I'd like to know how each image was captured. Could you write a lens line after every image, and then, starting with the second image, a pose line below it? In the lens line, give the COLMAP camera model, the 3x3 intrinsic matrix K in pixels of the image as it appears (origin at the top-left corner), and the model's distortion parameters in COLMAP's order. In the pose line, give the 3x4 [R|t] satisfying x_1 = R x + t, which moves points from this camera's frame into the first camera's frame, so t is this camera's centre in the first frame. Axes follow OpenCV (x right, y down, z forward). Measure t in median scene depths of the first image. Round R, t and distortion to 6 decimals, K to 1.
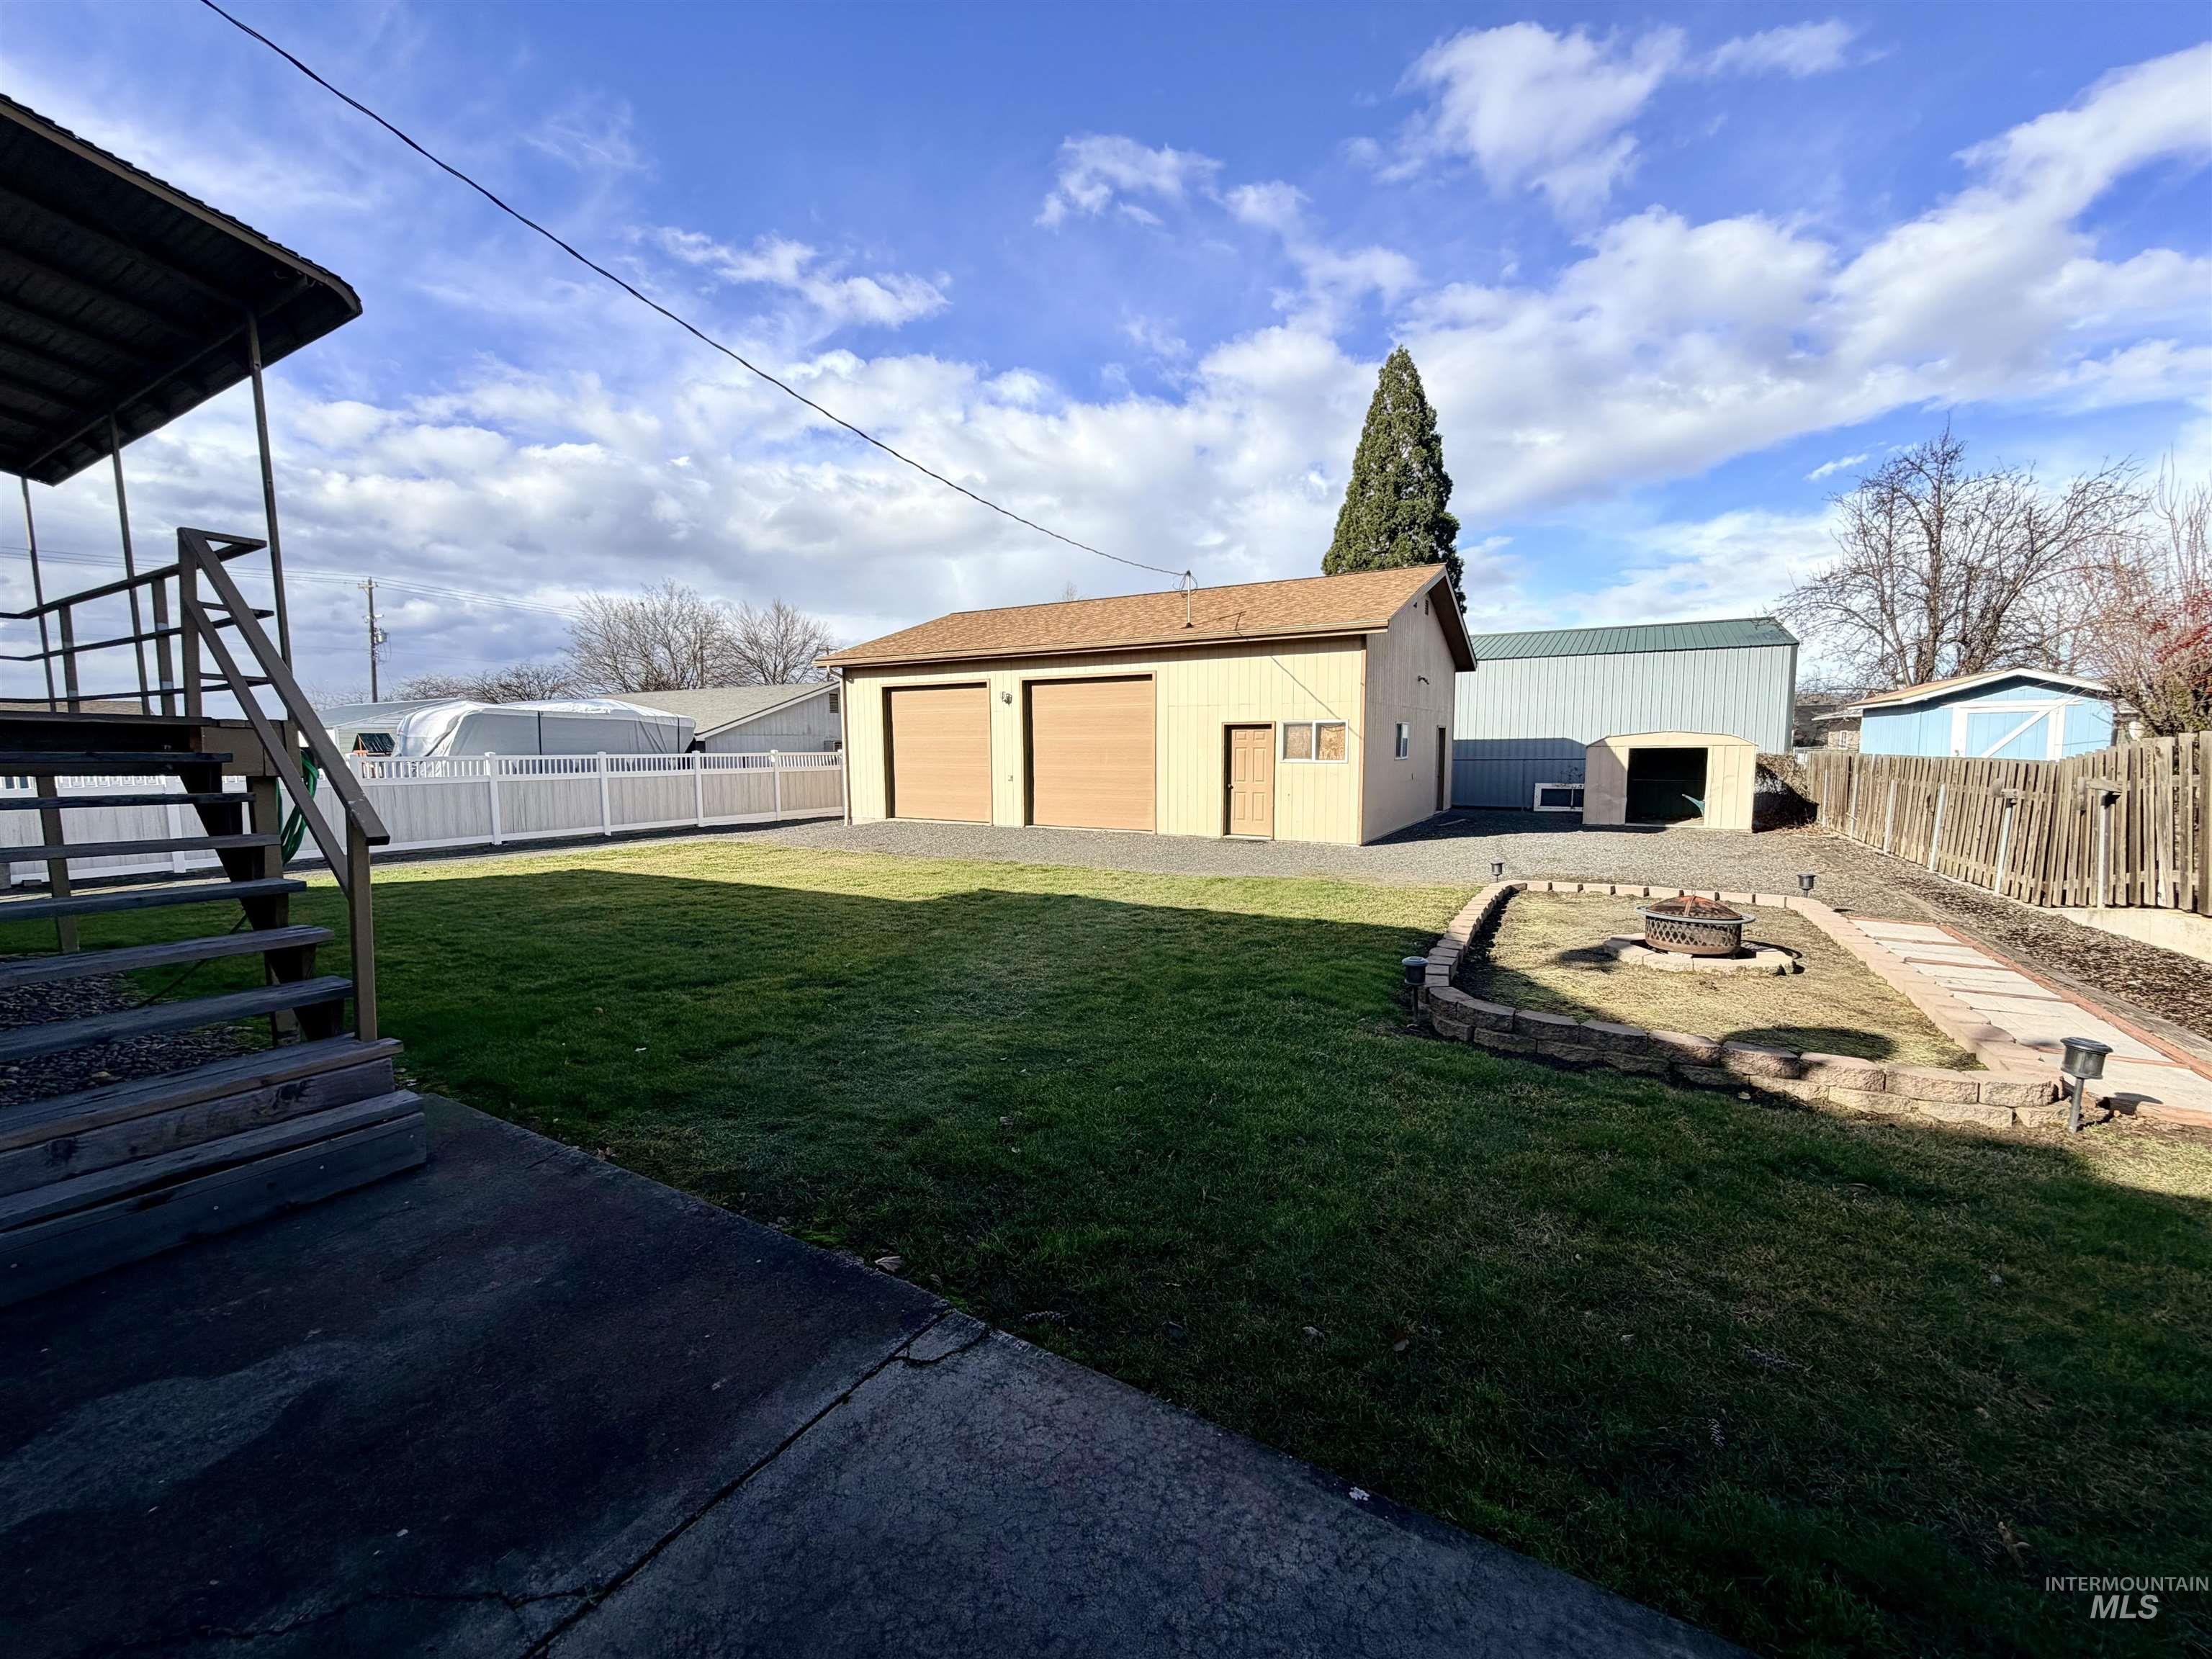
lens RADIAL K [[883.1, 0, 1111.8], [0, 883.1, 816.8], [0, 0, 1]] dist [-0.002514, 0.000406]
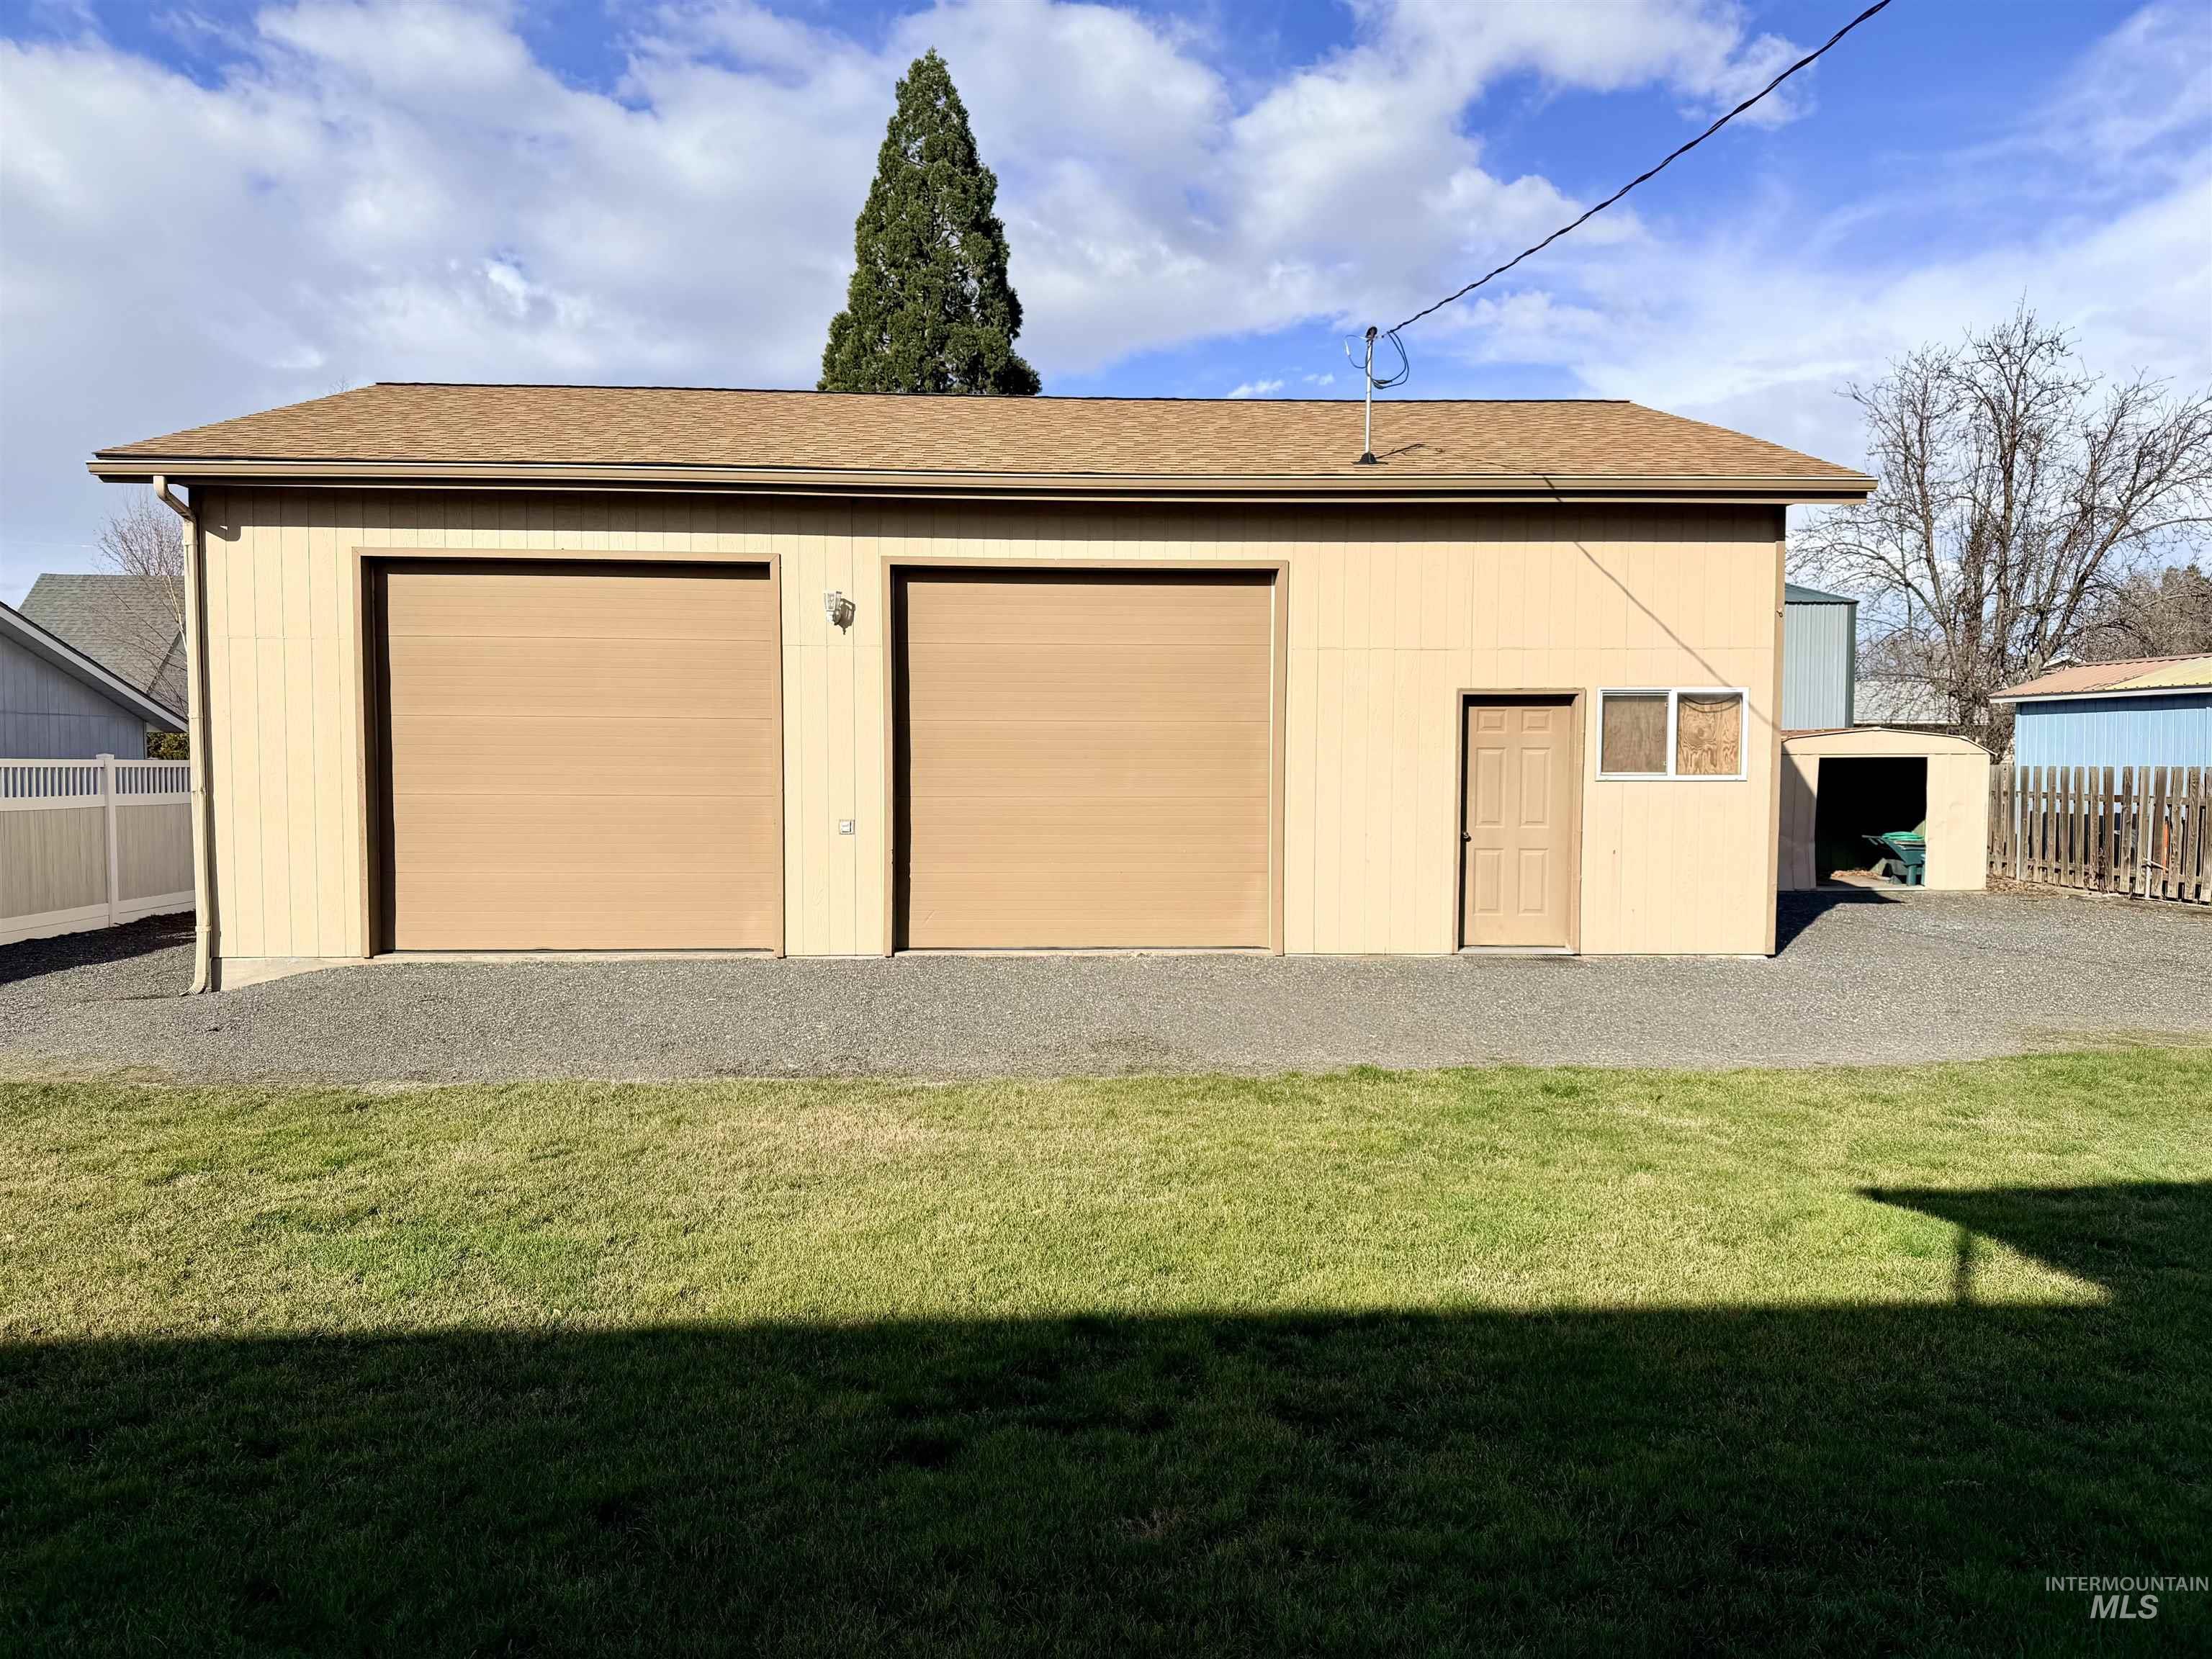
lens RADIAL K [[1550.3, 0, 1099.9], [0, 1550.3, 832.9], [0, 0, 1]] dist [0.071396, -0.101342]
pose [[0.837085, -0.019473, 0.546726, -0.426693], [0.039645, 0.998898, -0.025121, -0.022793], [-0.545634, 0.042703, 0.836935, 0.441128]]
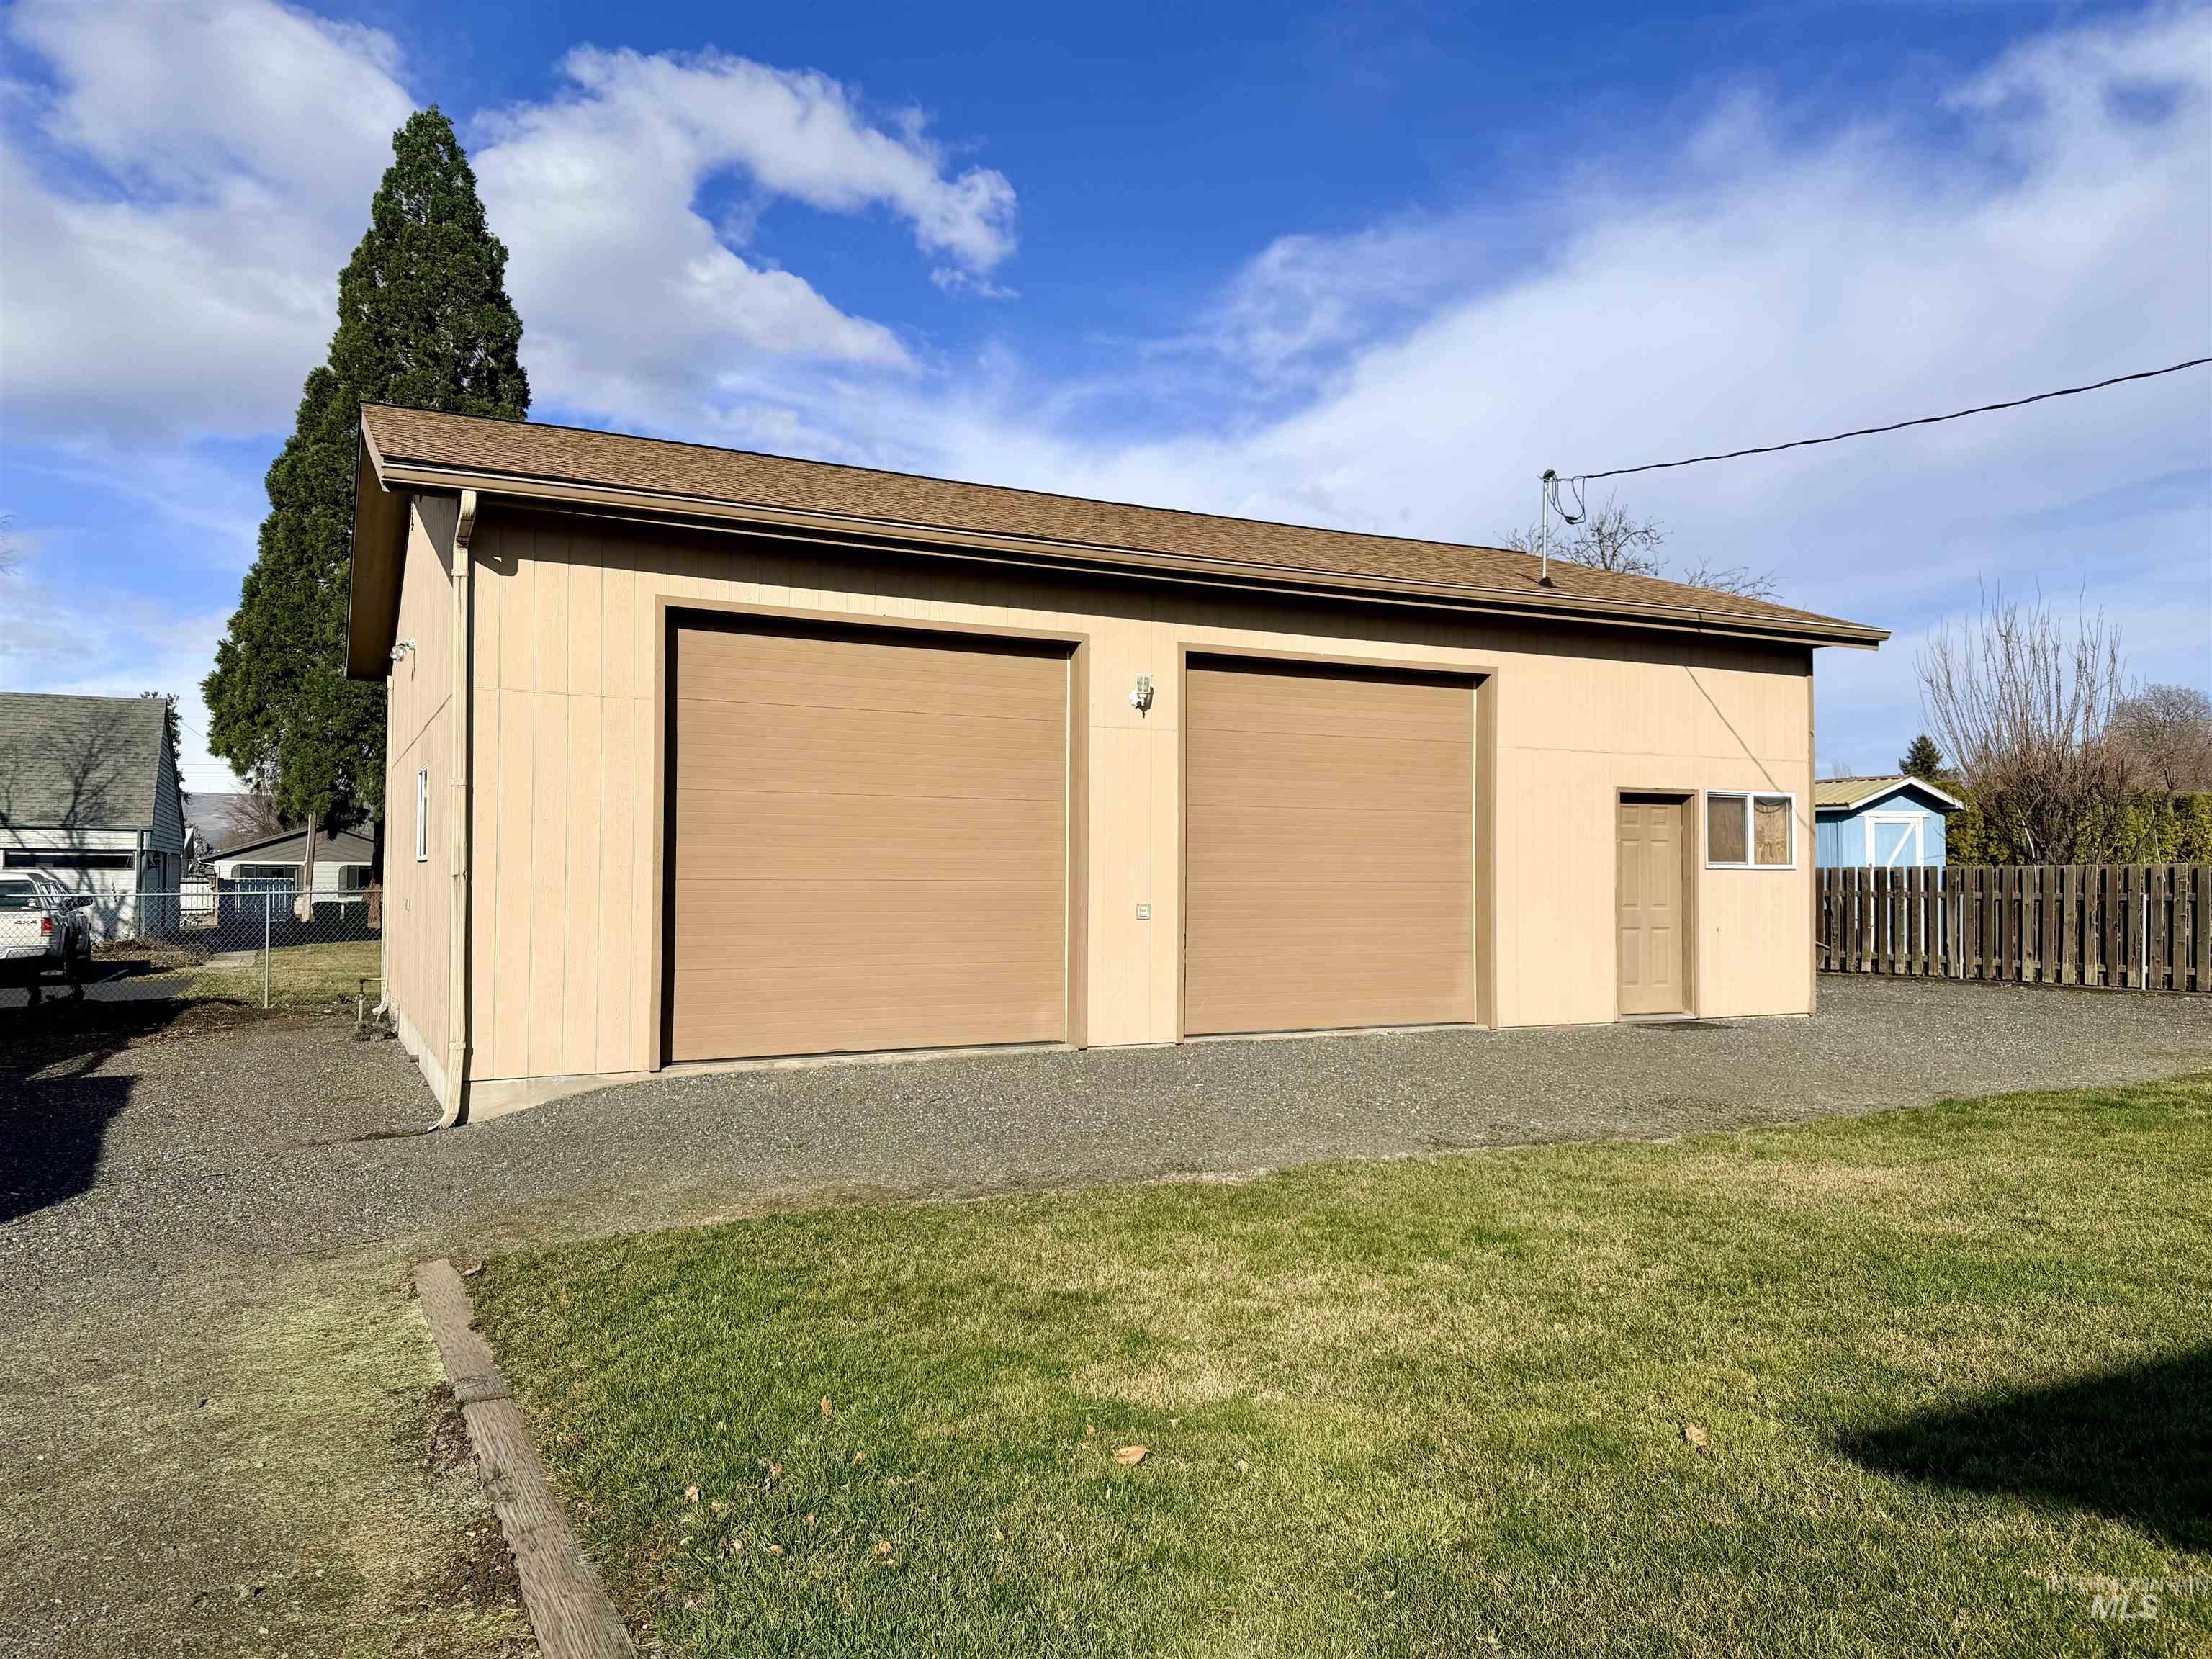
lens RADIAL K [[1550.3, 0, 1098.2], [0, 1550.3, 833.9], [0, 0, 1]] dist [0.071396, -0.101342]
pose [[0.536959, 0.030301, 0.843064, -0.742207], [0.065204, 0.994874, -0.077287, -0.030871], [-0.841085, 0.096472, 0.532231, 0.751280]]
